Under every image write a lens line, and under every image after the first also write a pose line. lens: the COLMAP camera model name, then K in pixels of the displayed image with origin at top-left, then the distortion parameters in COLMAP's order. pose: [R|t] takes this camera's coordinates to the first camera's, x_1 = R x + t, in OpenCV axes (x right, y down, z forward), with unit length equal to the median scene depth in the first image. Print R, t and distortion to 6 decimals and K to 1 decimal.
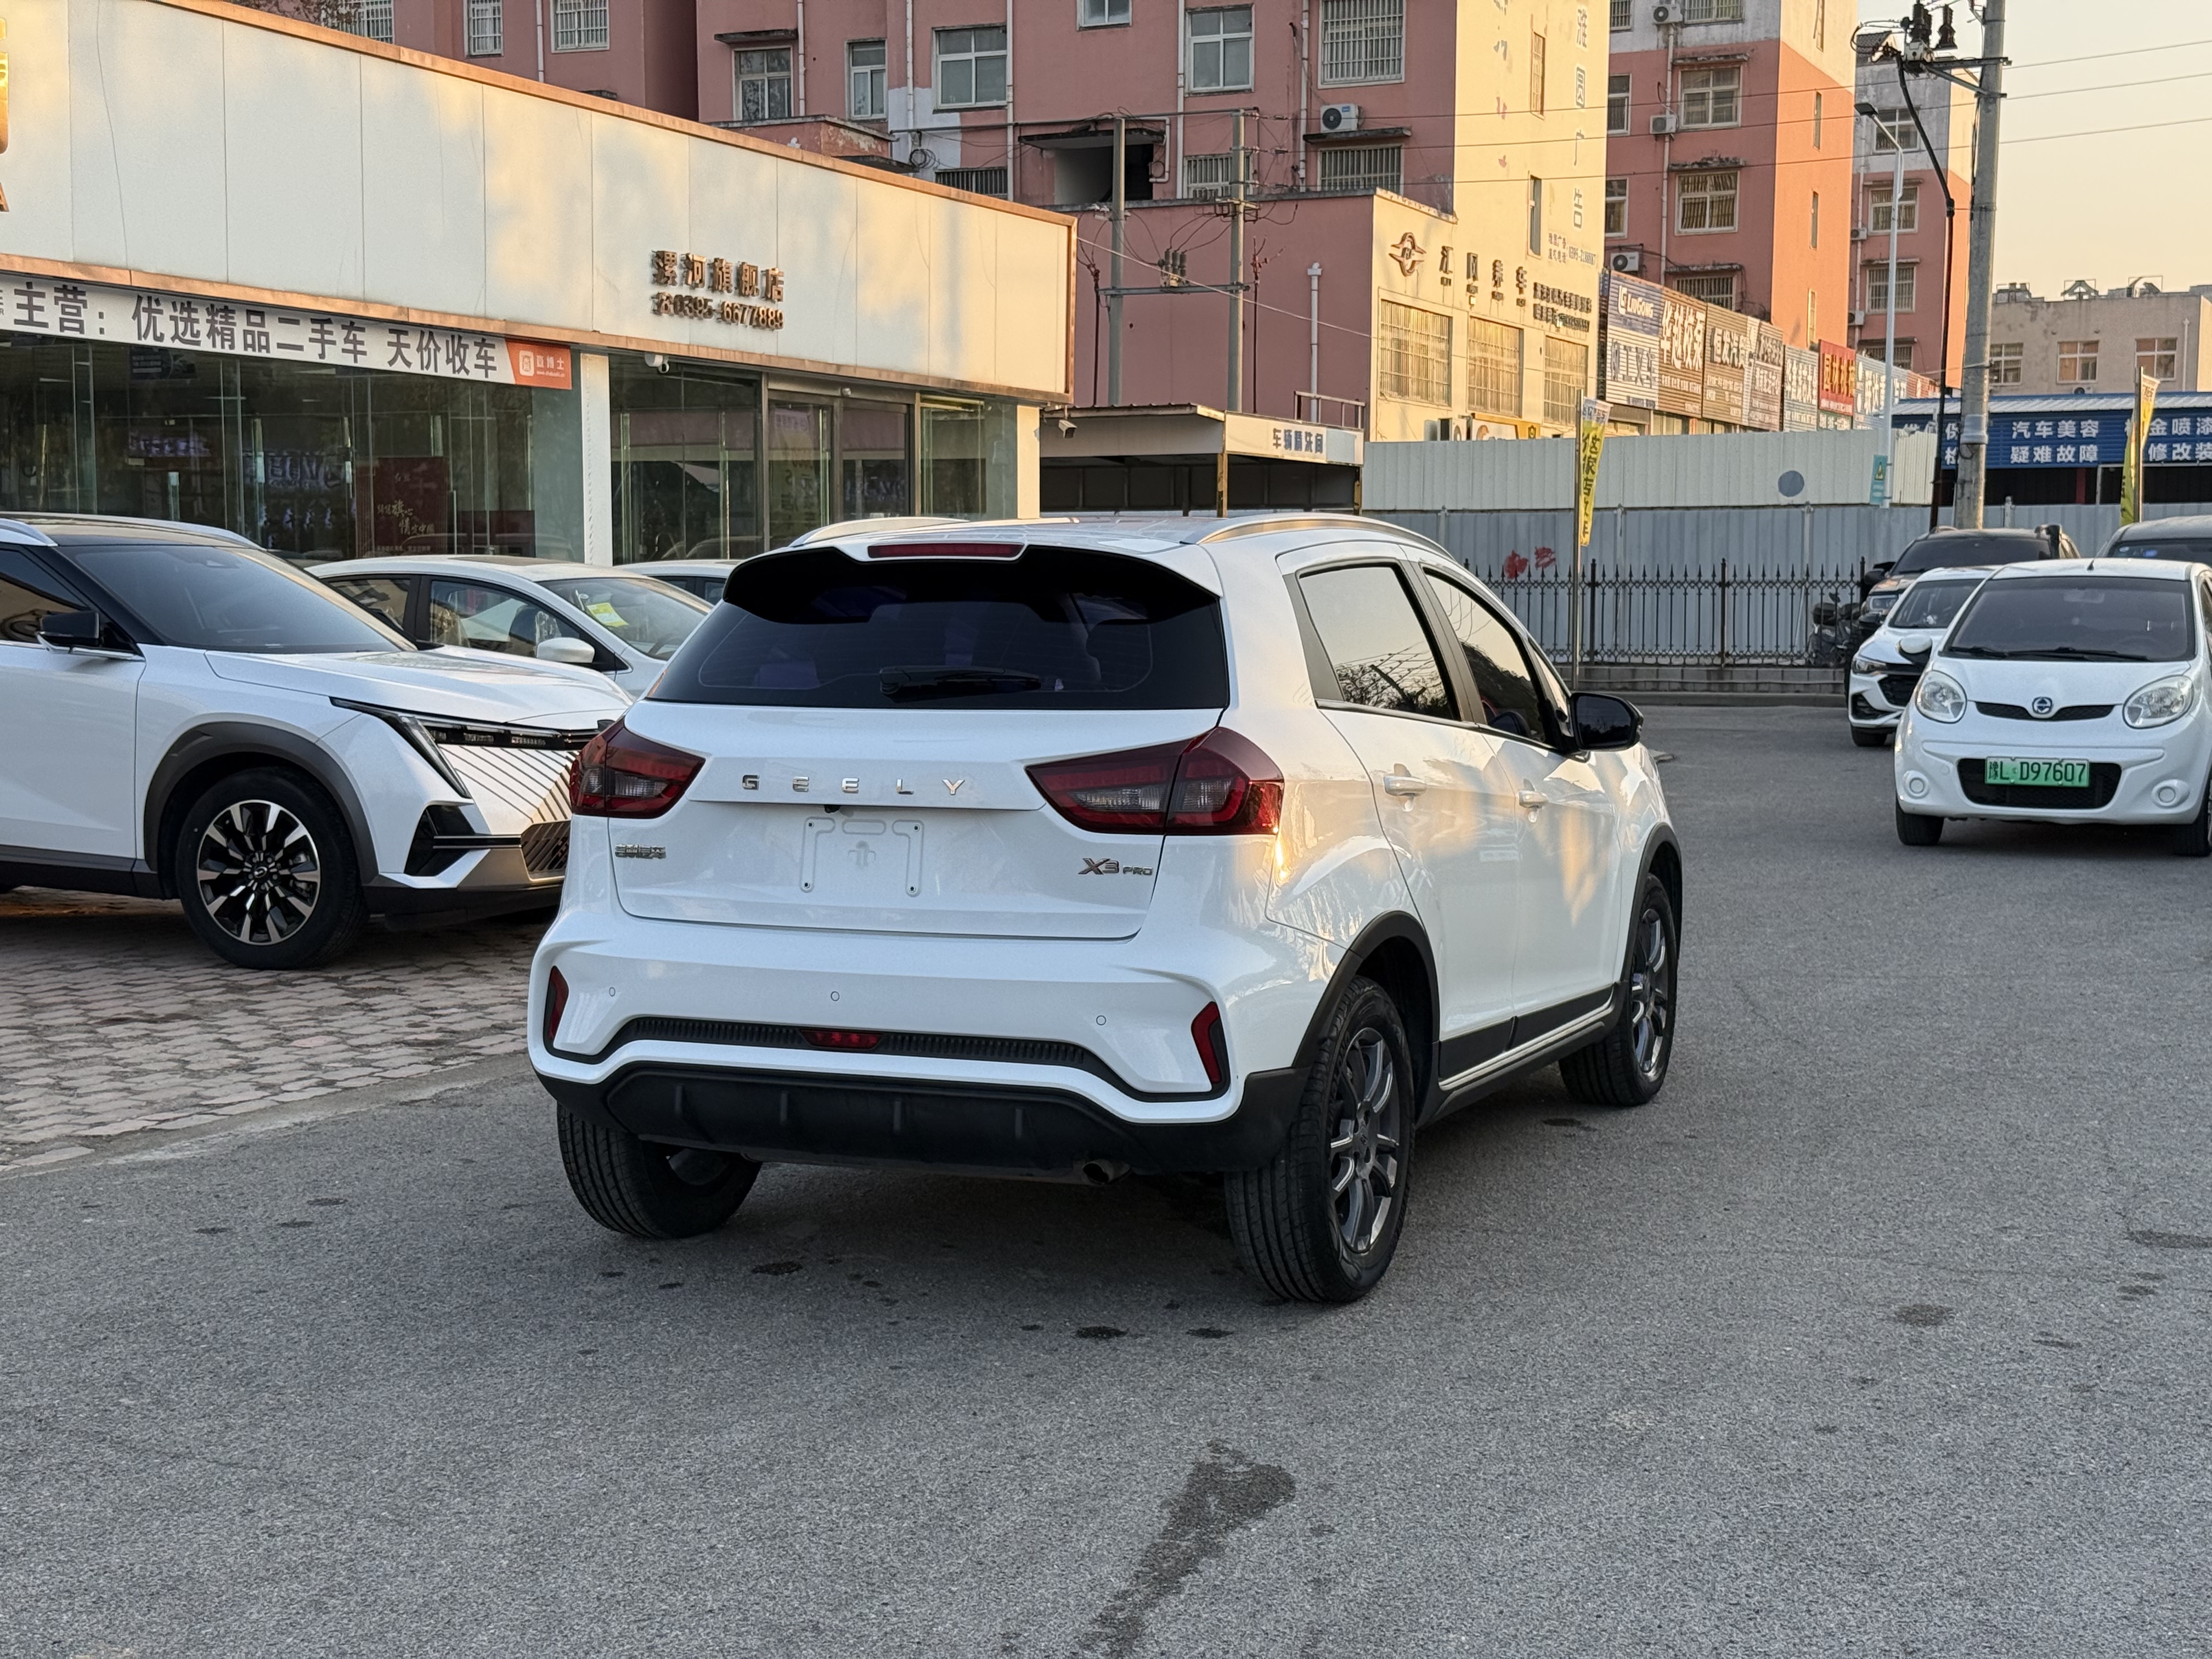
lens RADIAL K [[3066.7, 0, 1104.1], [0, 3066.7, 948.1], [0, 0, 1]] dist [0.117370, 0.000000]
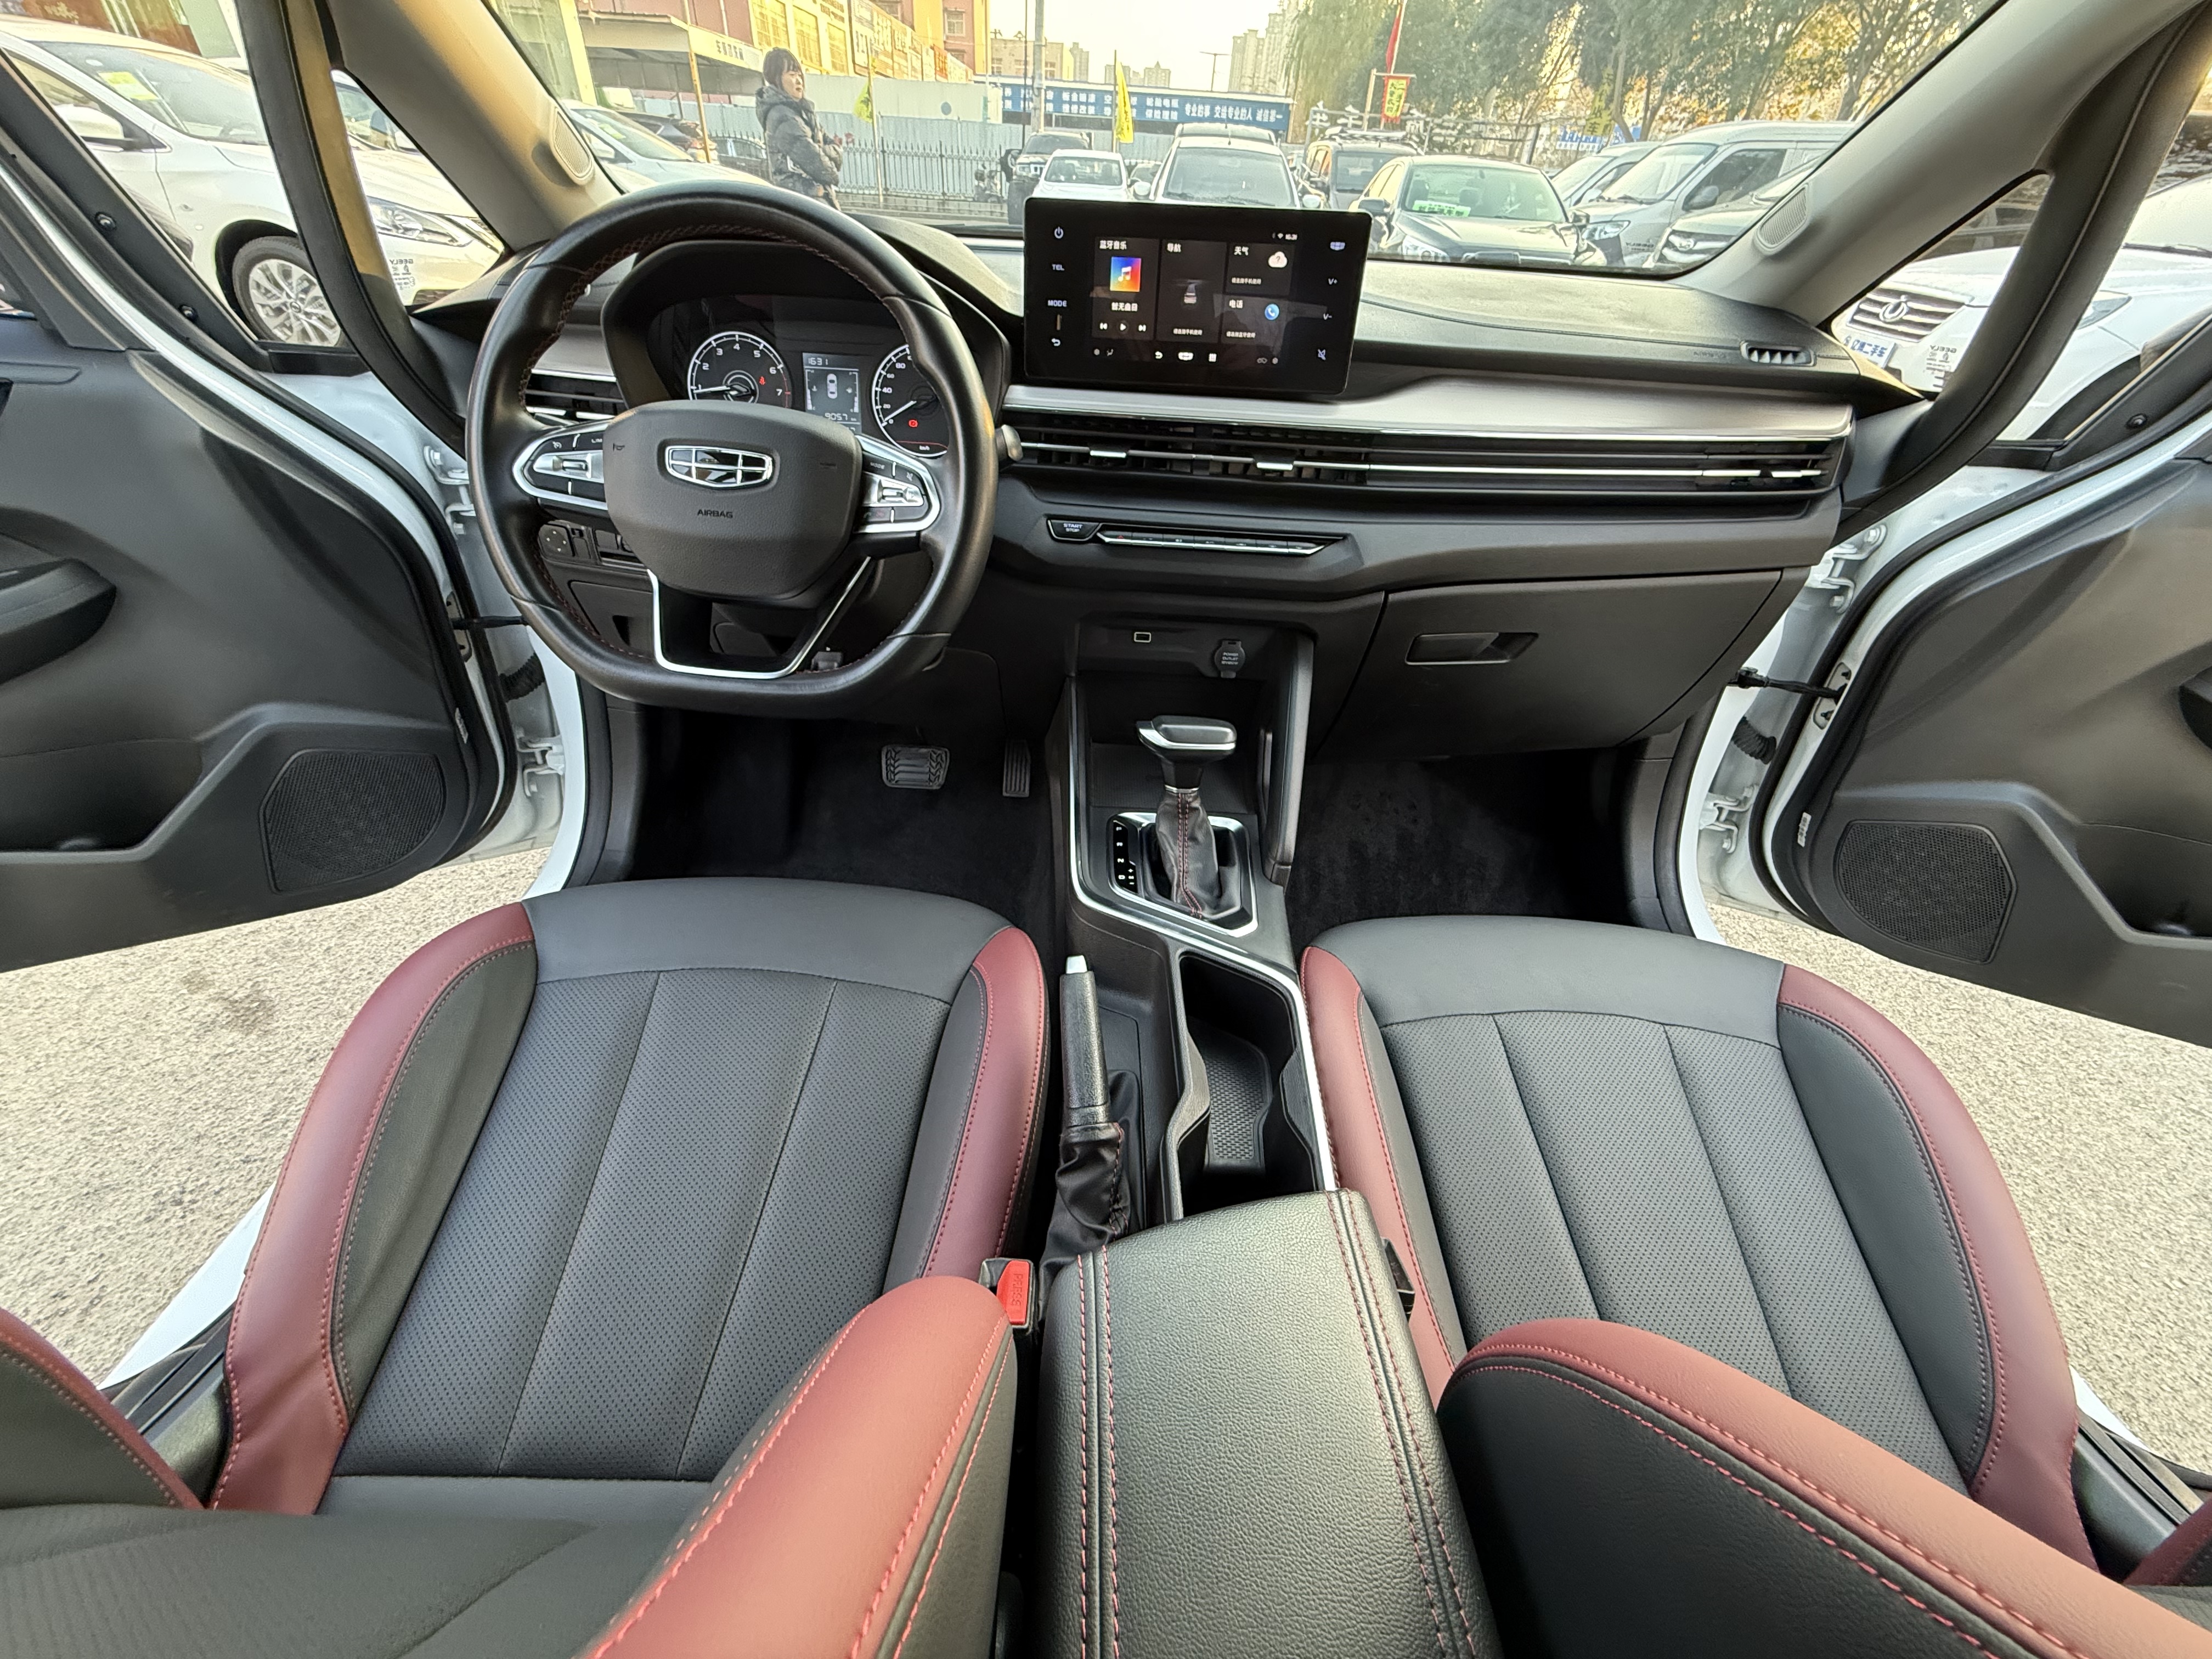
lens RADIAL K [[881.2, 0, 1100.6], [0, 881.2, 824.4], [0, 0, 1]] dist [0.003992, -0.001815]
pose [[0.925100, -0.184879, 0.331678, 0.004891], [-0.006171, 0.866035, 0.499946, -0.038469], [-0.379674, -0.464546, 0.800028, 0.472996]]
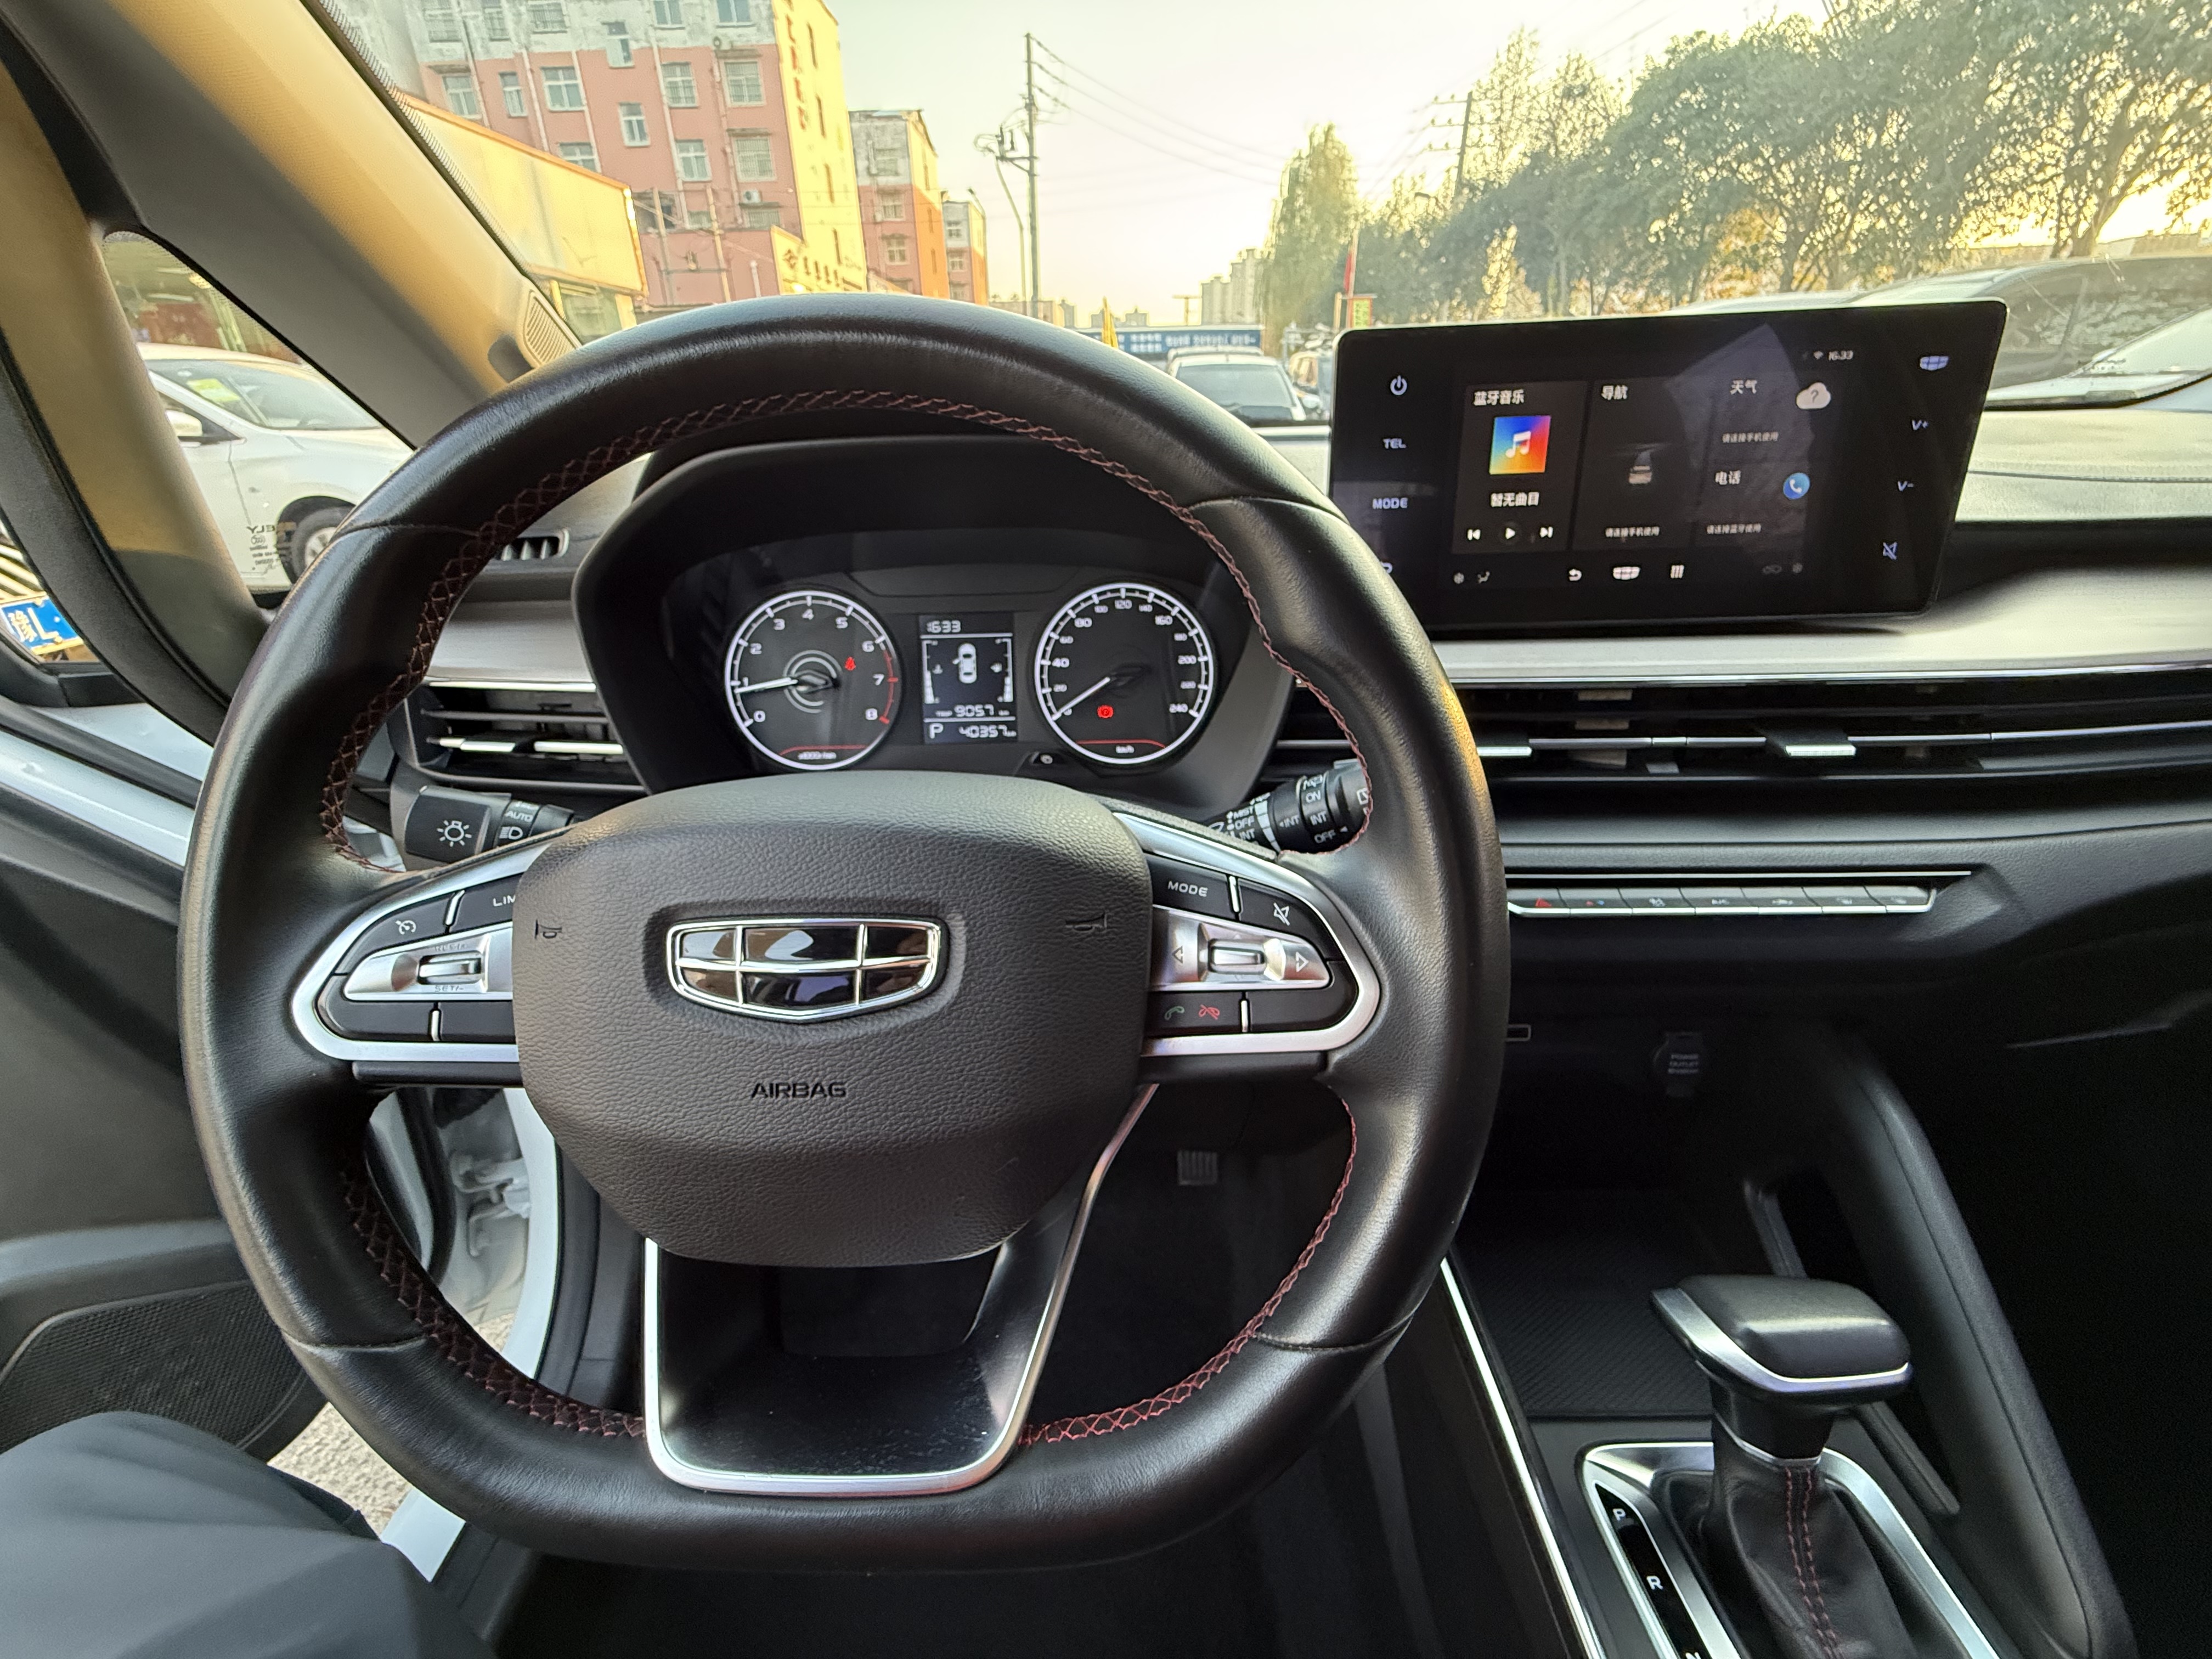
lens RADIAL K [[881.2, 0, 1103.3], [0, 881.2, 828.6], [0, 0, 1]] dist [0.003992, -0.001815]
pose [[0.921708, -0.186933, 0.339869, 0.005144], [0.067496, 0.940137, 0.334045, -0.039318], [-0.381967, -0.284952, 0.879149, 0.505101]]
